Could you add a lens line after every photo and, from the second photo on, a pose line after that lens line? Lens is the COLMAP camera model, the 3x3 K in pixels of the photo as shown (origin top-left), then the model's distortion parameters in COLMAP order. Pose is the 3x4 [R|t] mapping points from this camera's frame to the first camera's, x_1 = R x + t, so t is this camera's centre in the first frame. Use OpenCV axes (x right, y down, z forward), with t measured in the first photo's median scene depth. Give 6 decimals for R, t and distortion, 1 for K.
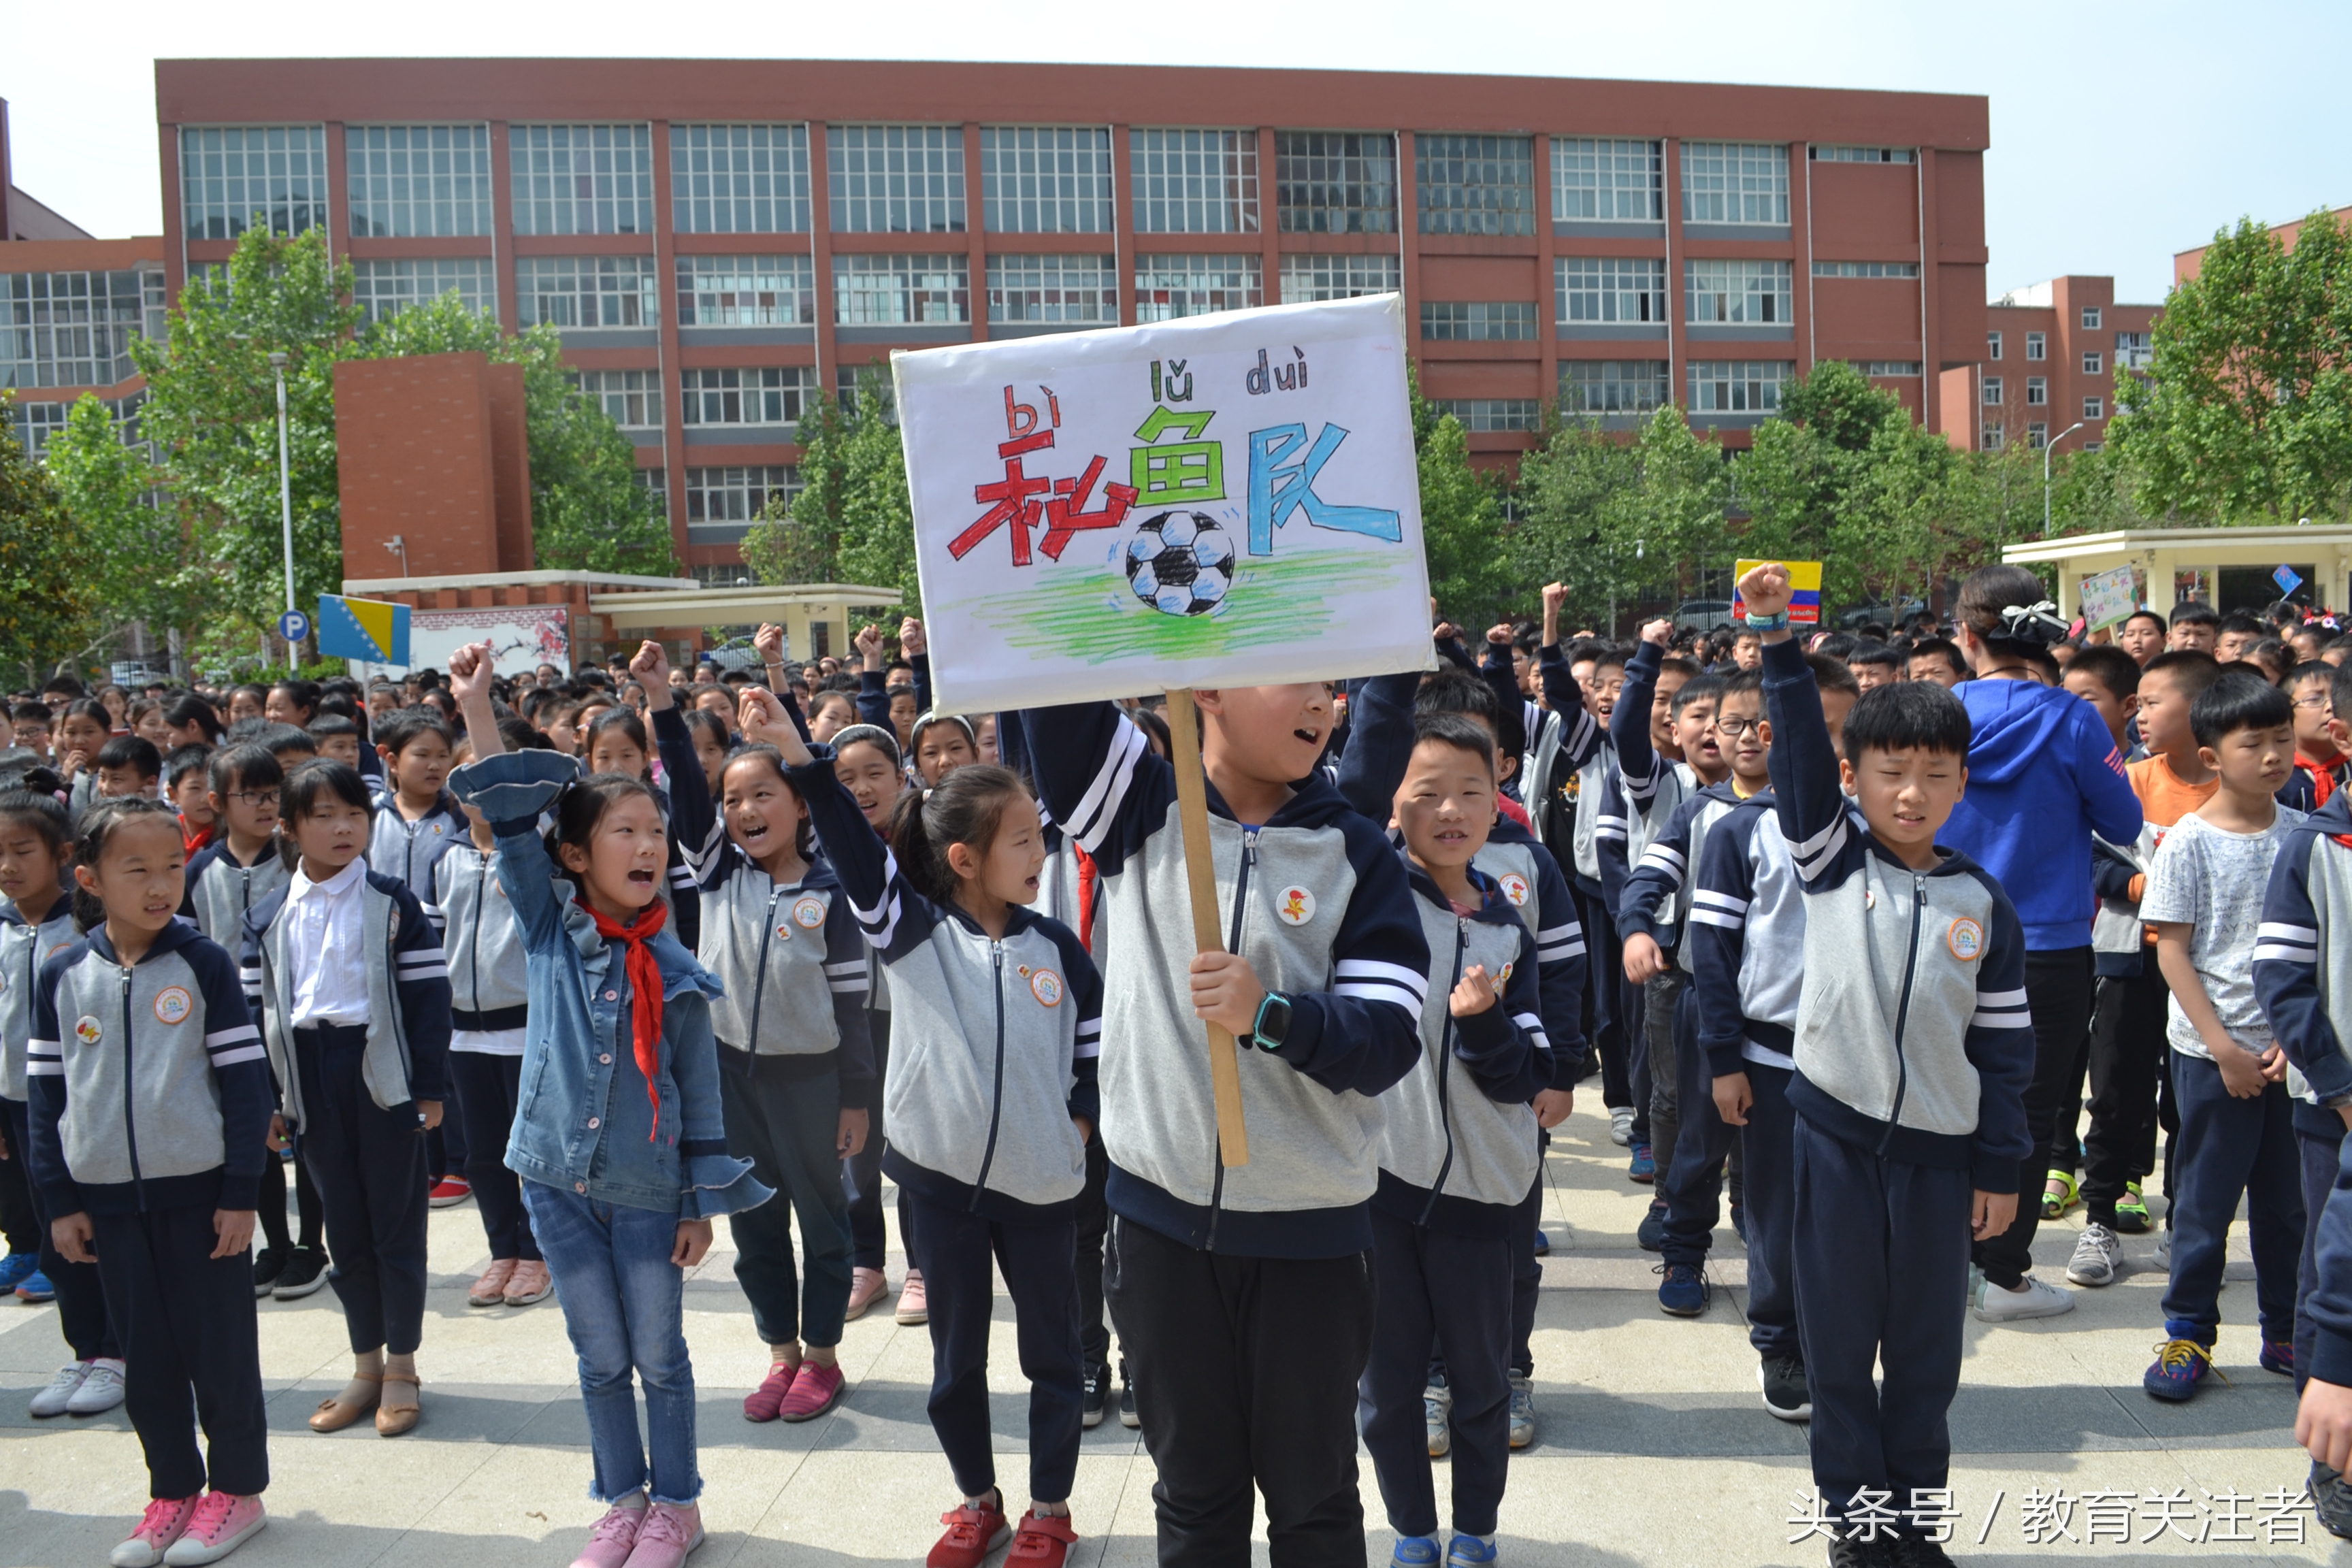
lens RADIAL K [[1897.3, 0, 1162.2], [0, 1897.3, 790.1], [0, 0, 1]] dist [-0.087752, 0.016667]
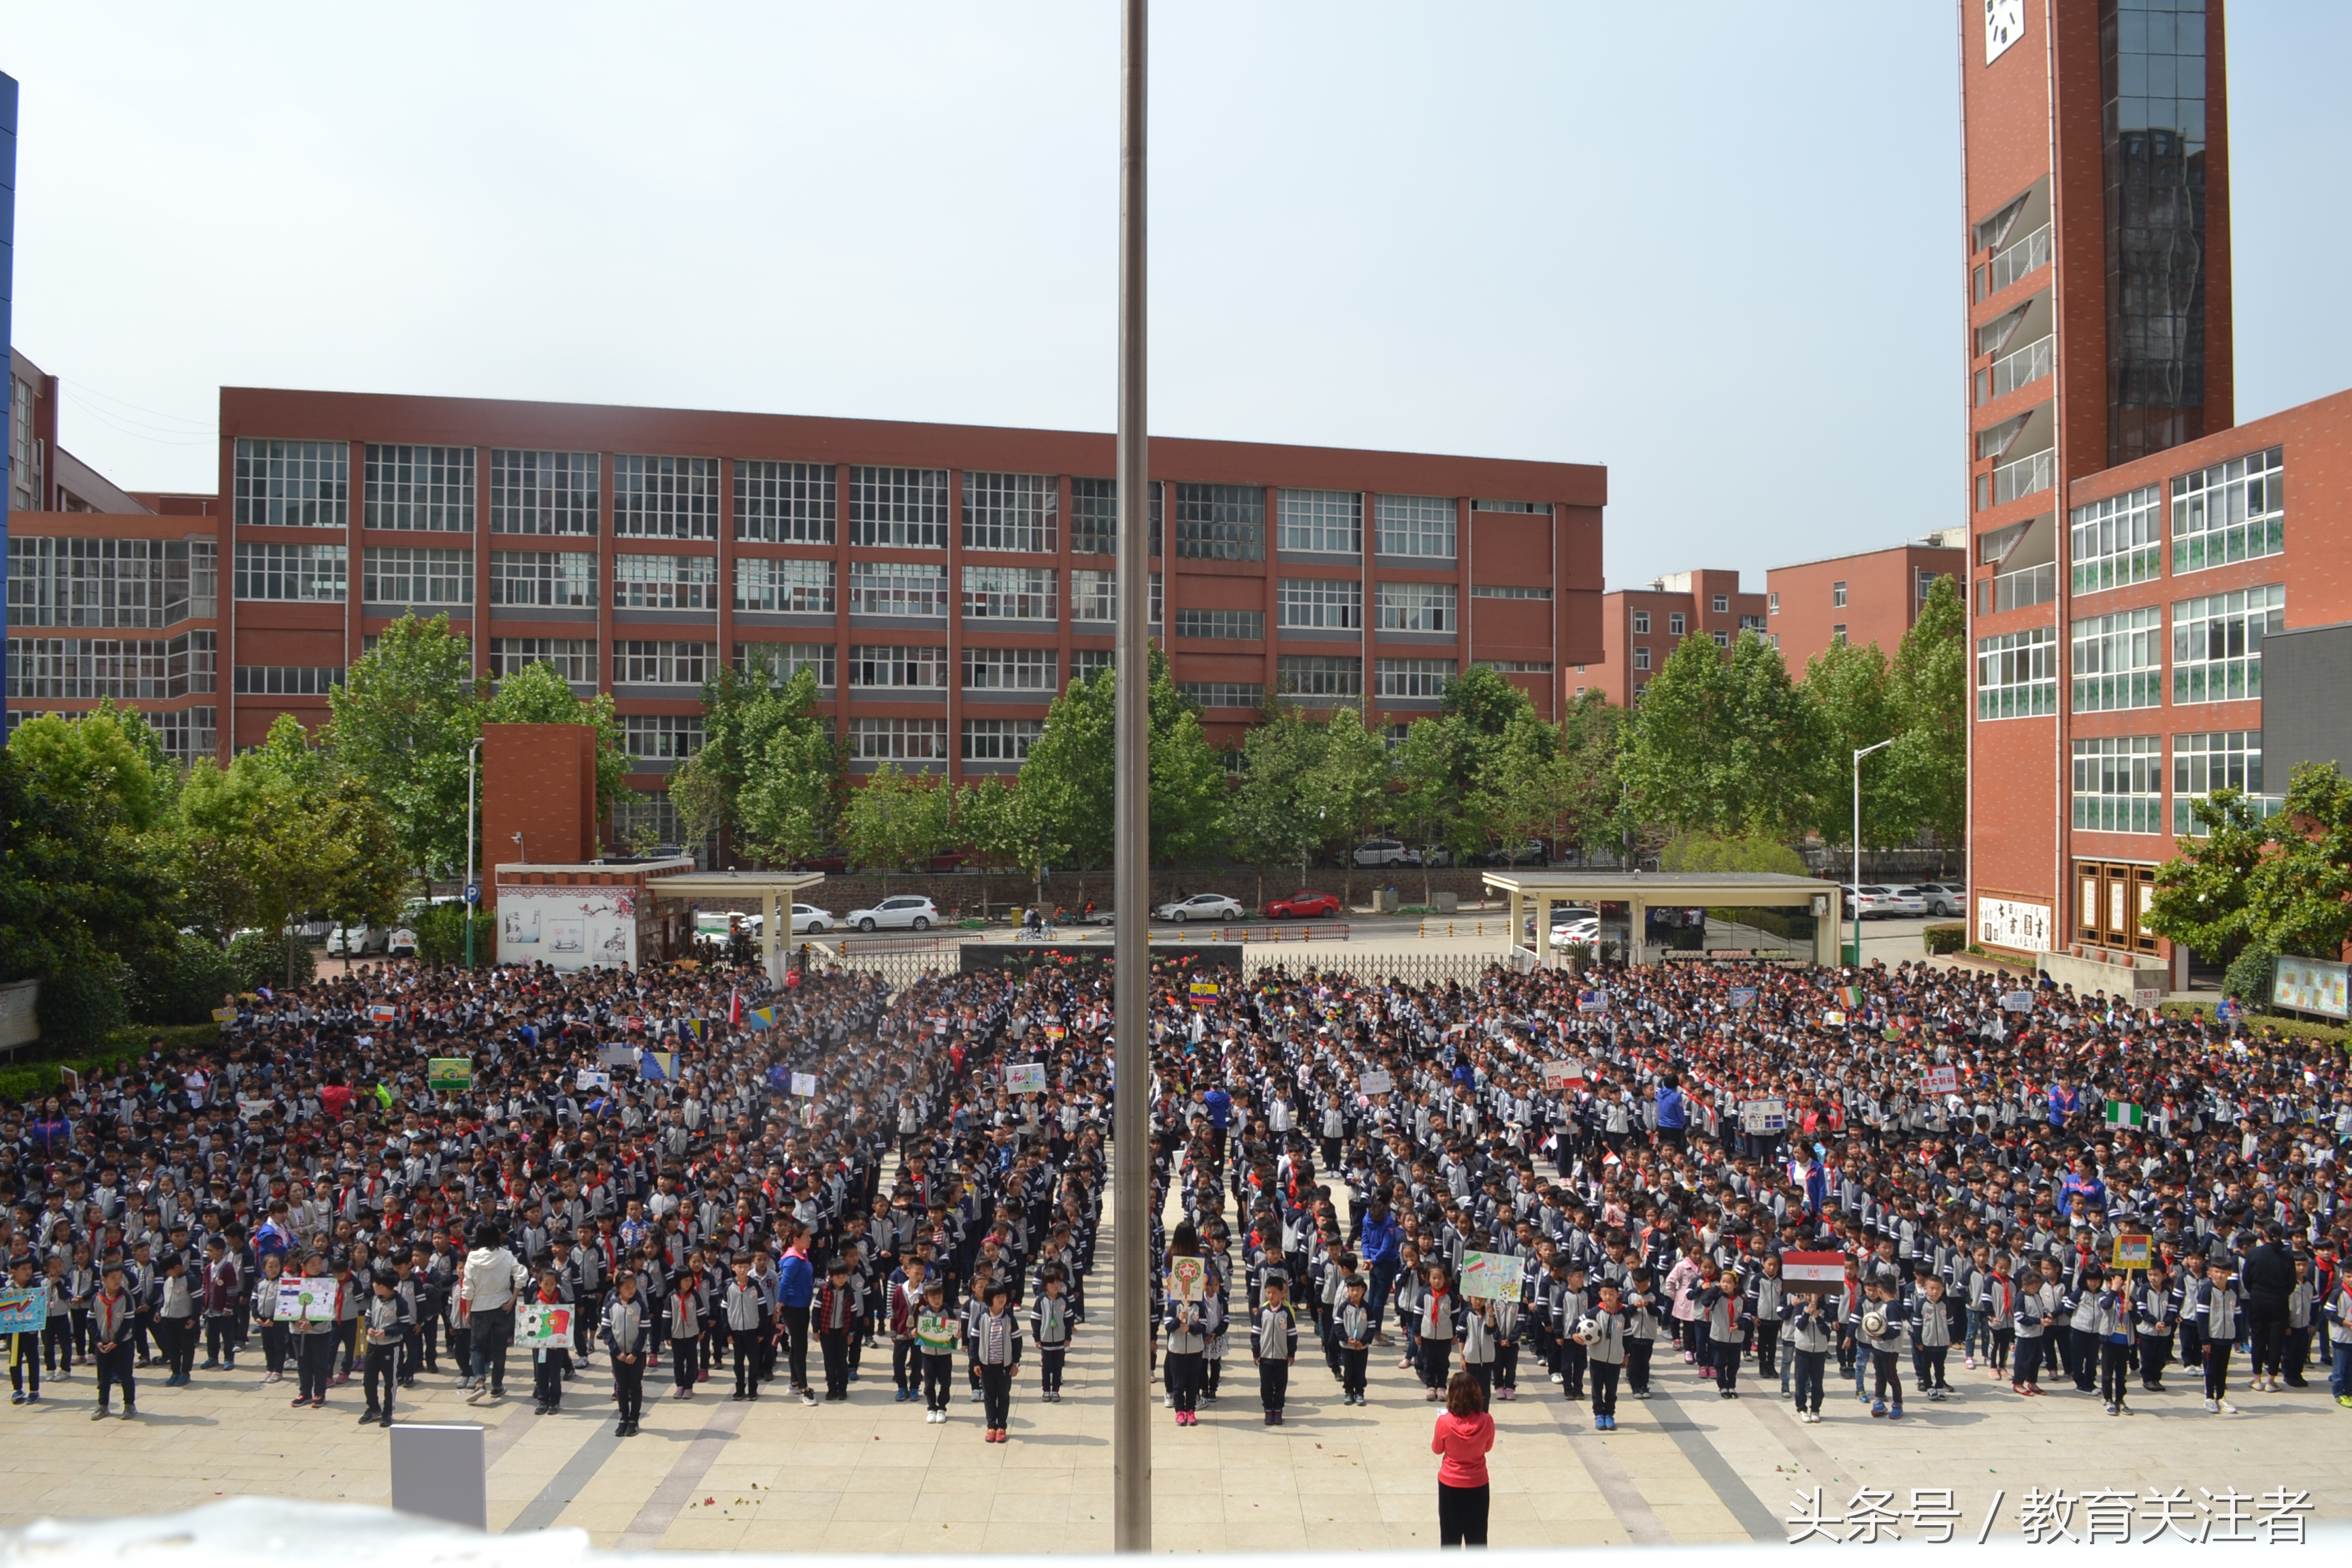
lens RADIAL K [[1897.3, 0, 1158.7], [0, 1897.3, 791.4], [0, 0, 1]] dist [-0.087752, 0.016667]
pose [[0.993376, 0.038784, 0.108166, -0.015455], [-0.030793, 0.996739, -0.074591, -0.031216], [-0.110706, 0.070766, 0.991331, -0.326227]]
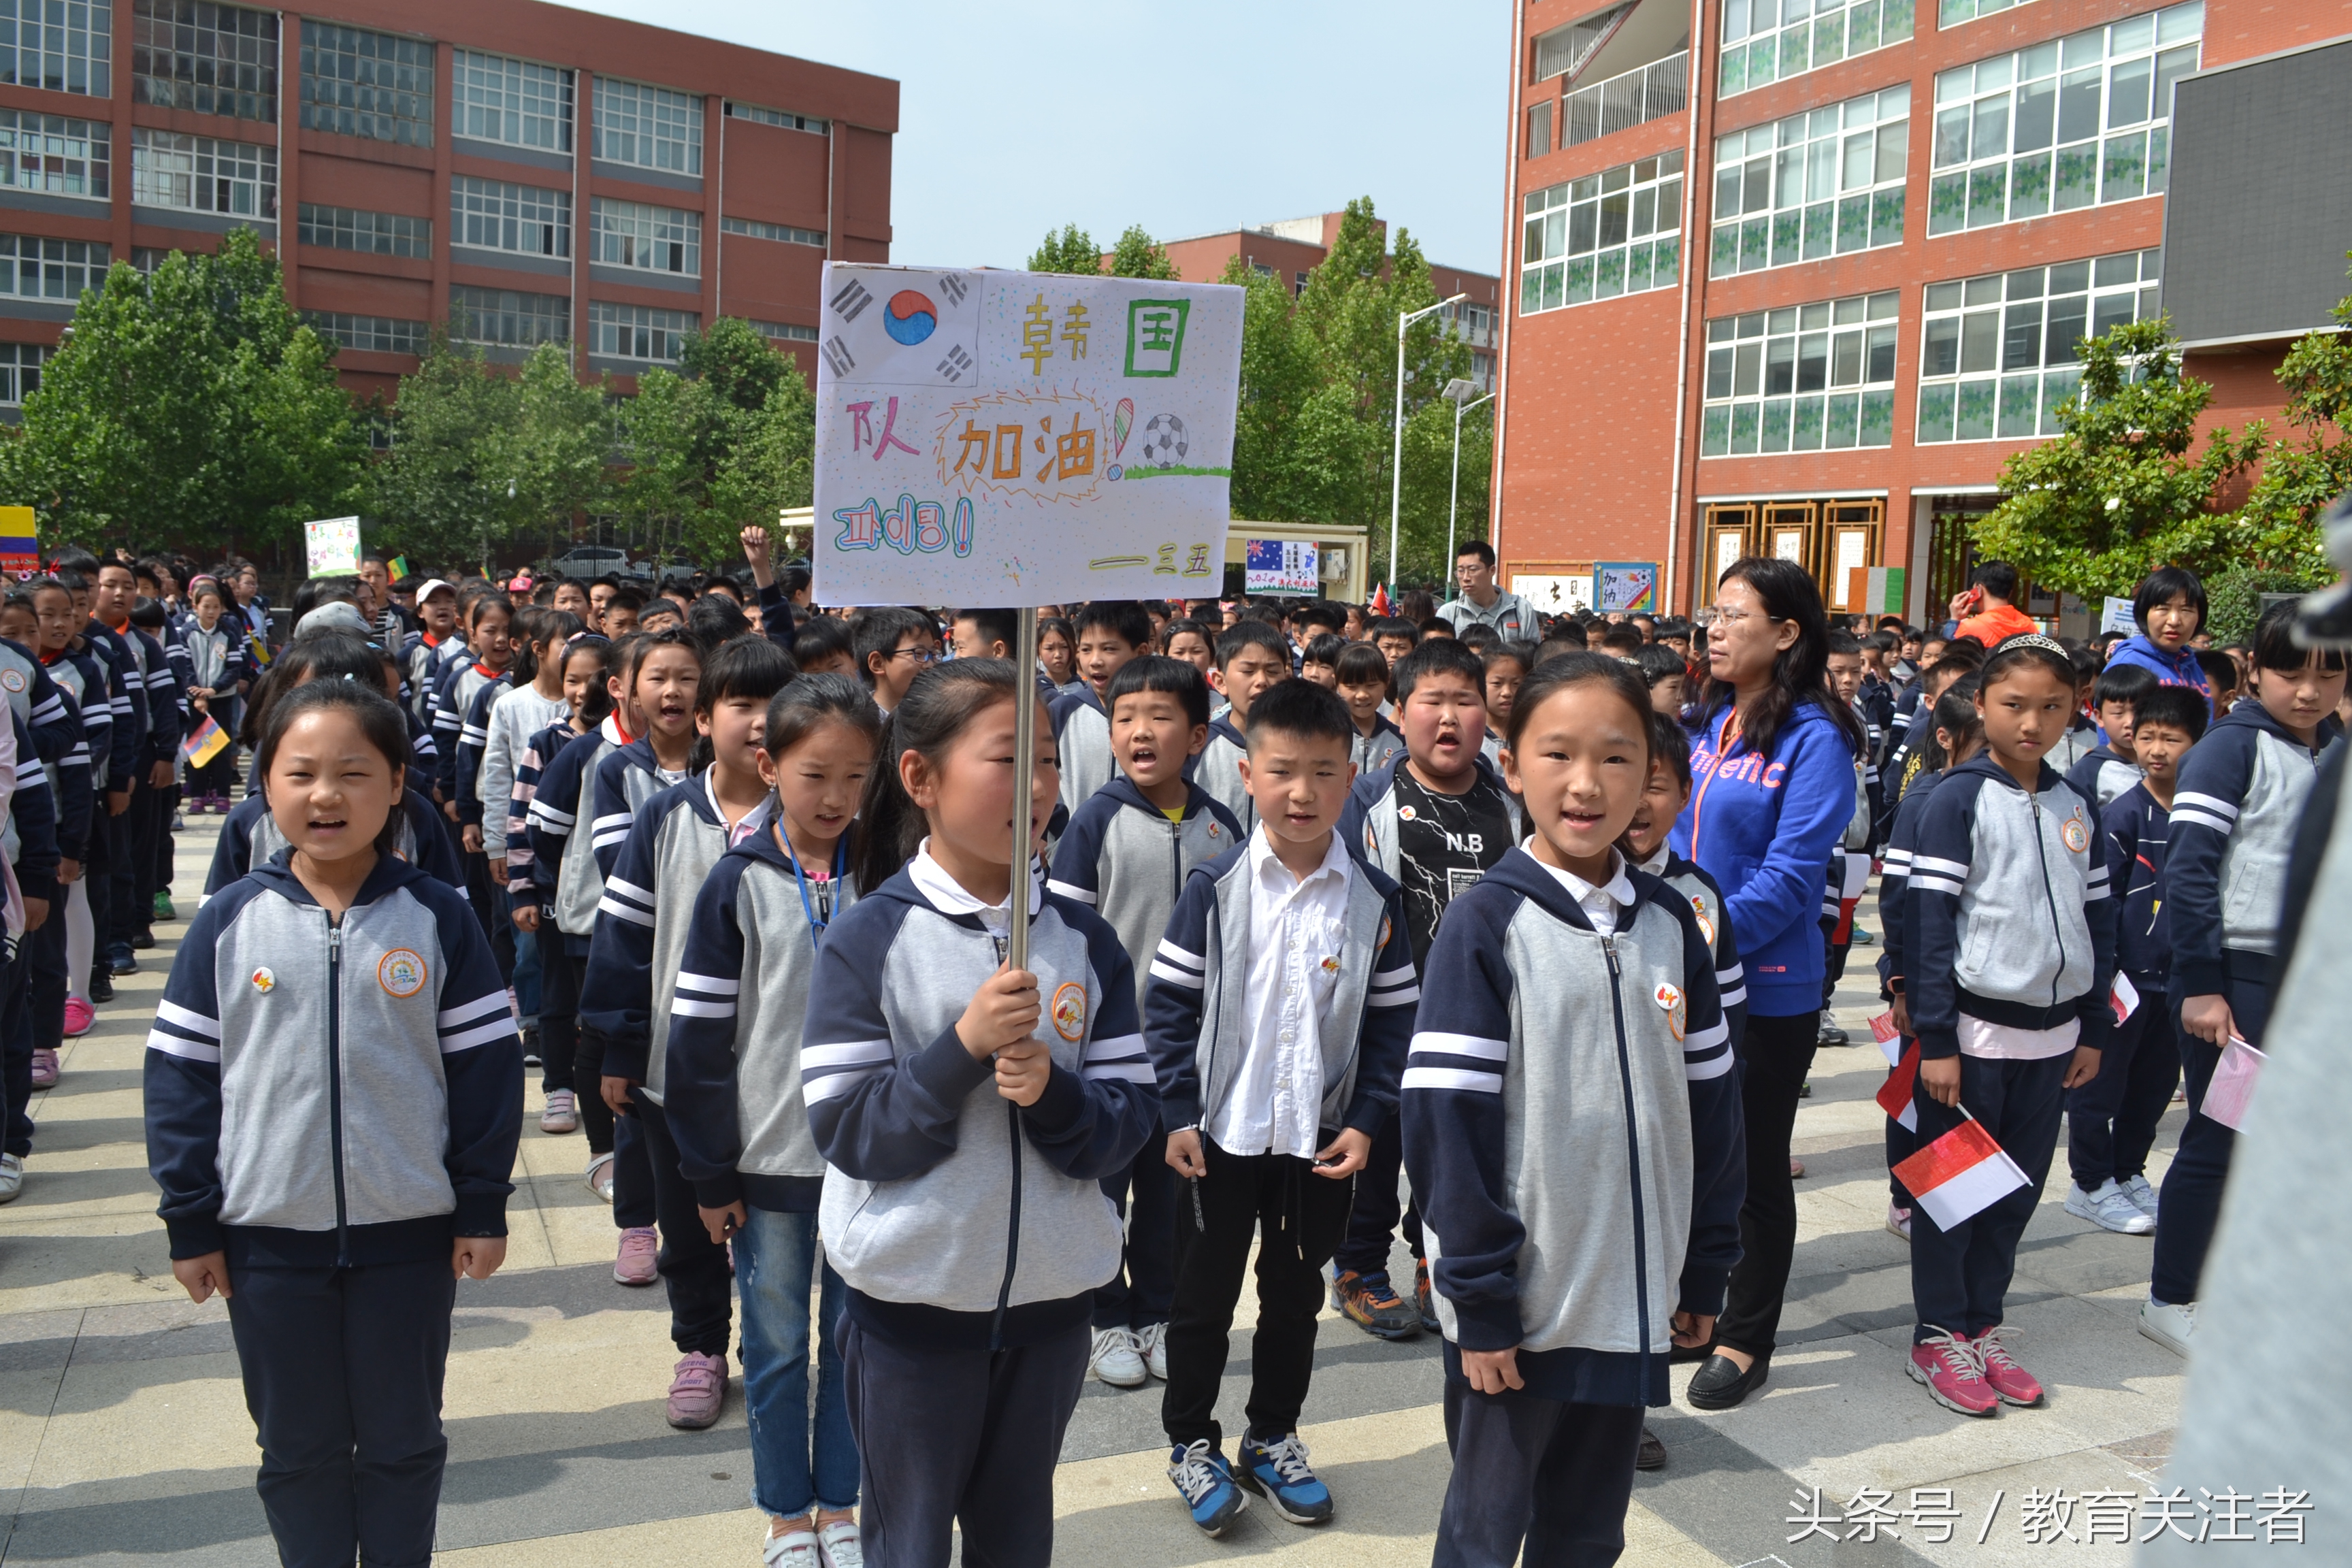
lens RADIAL K [[1897.3, 0, 1149.1], [0, 1897.3, 790.8], [0, 0, 1]] dist [-0.087752, 0.016667]
pose [[0.867729, 0.014638, 0.496822, 0.054711], [-0.028521, 0.999386, 0.020368, -0.001671], [-0.496219, -0.031844, 0.867613, 0.000294]]
